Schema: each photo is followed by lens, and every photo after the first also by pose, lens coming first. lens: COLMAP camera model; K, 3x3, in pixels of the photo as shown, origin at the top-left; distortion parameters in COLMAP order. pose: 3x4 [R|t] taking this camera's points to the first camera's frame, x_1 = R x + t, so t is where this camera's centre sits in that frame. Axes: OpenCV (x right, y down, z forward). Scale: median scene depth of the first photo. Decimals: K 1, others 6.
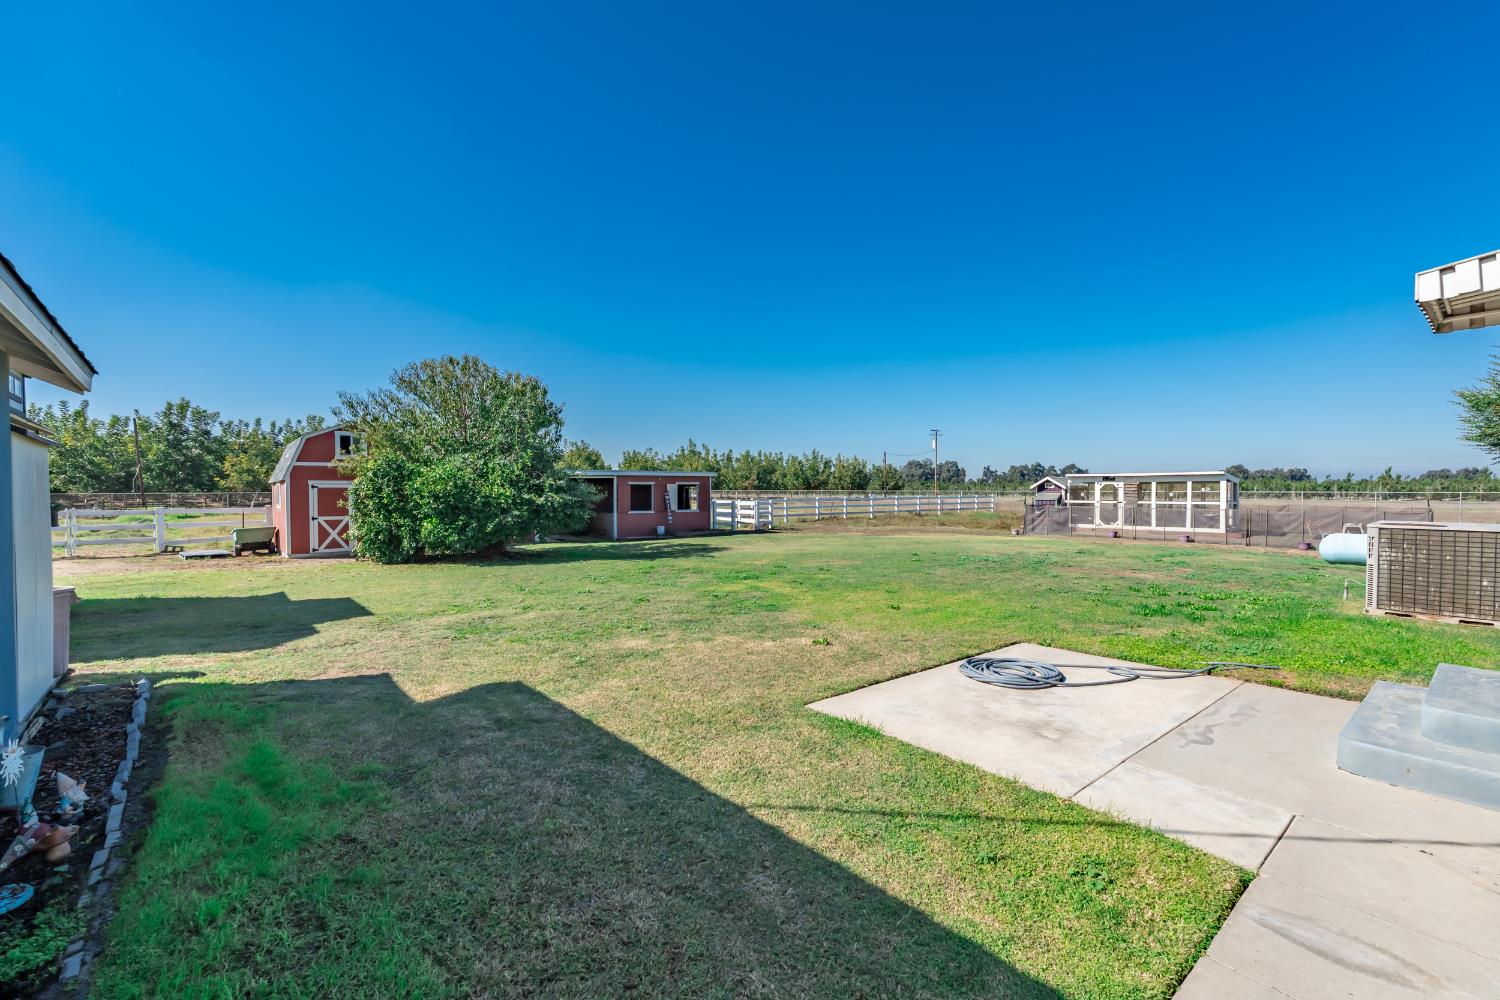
lens RADIAL K [[650.9, 0, 745.5], [0, 650.9, 501.2], [0, 0, 1]] dist [-0.000796, 0.000056]
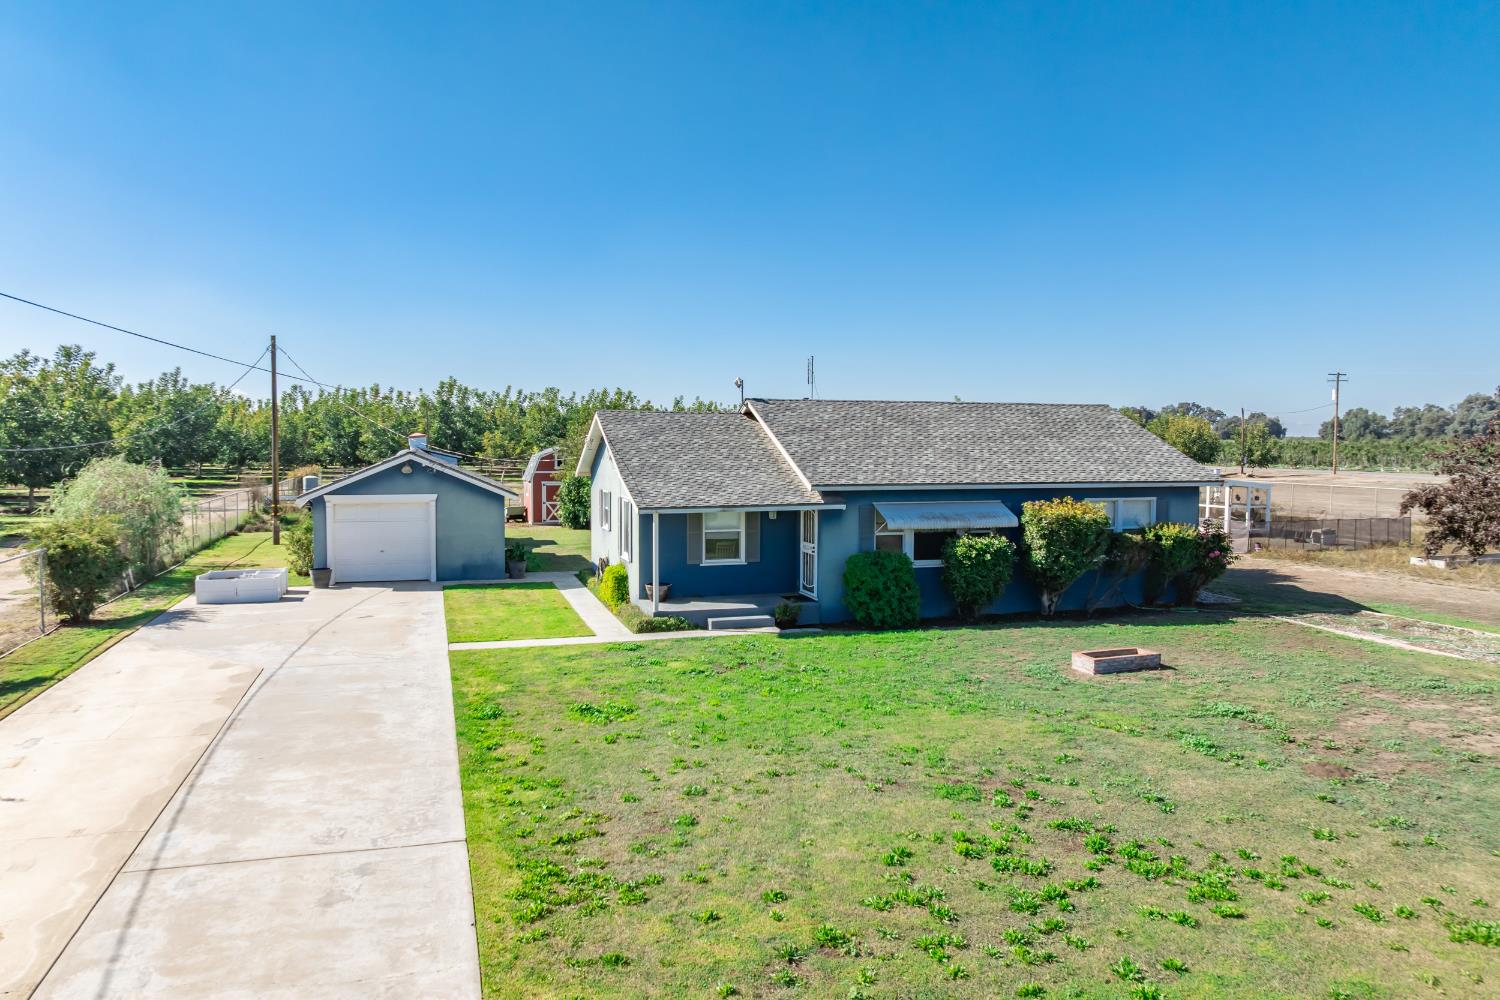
lens RADIAL K [[1049.1, 0, 751.6], [0, 1049.1, 488.8], [0, 0, 1]] dist [-0.029189, -0.012790]
pose [[0.919729, 0.024489, -0.391790, 0.601597], [-0.012592, 0.999379, 0.032907, -0.069510], [0.392352, -0.025332, 0.919466, -0.865865]]
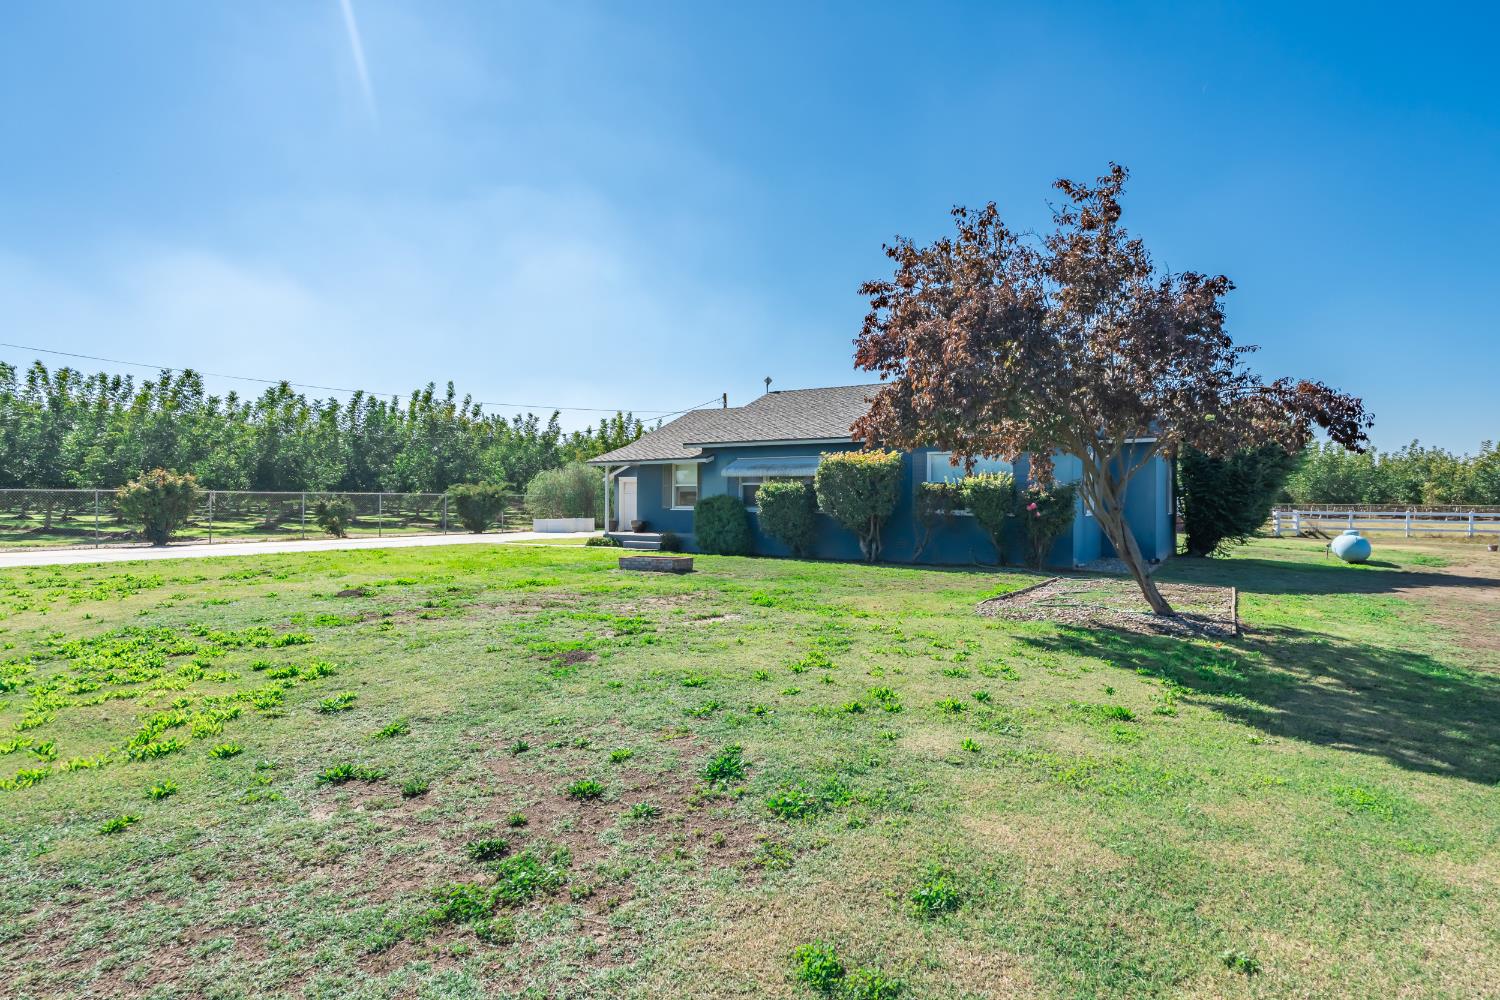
lens RADIAL K [[814.4, 0, 743.3], [0, 814.4, 494.6], [0, 0, 1]] dist [-0.010941, 0.000425]
pose [[0.290697, -0.003535, -0.956809, 1.109067], [-0.023822, 0.999656, -0.010930, 0.008303], [0.956519, 0.025970, 0.290513, -0.317456]]
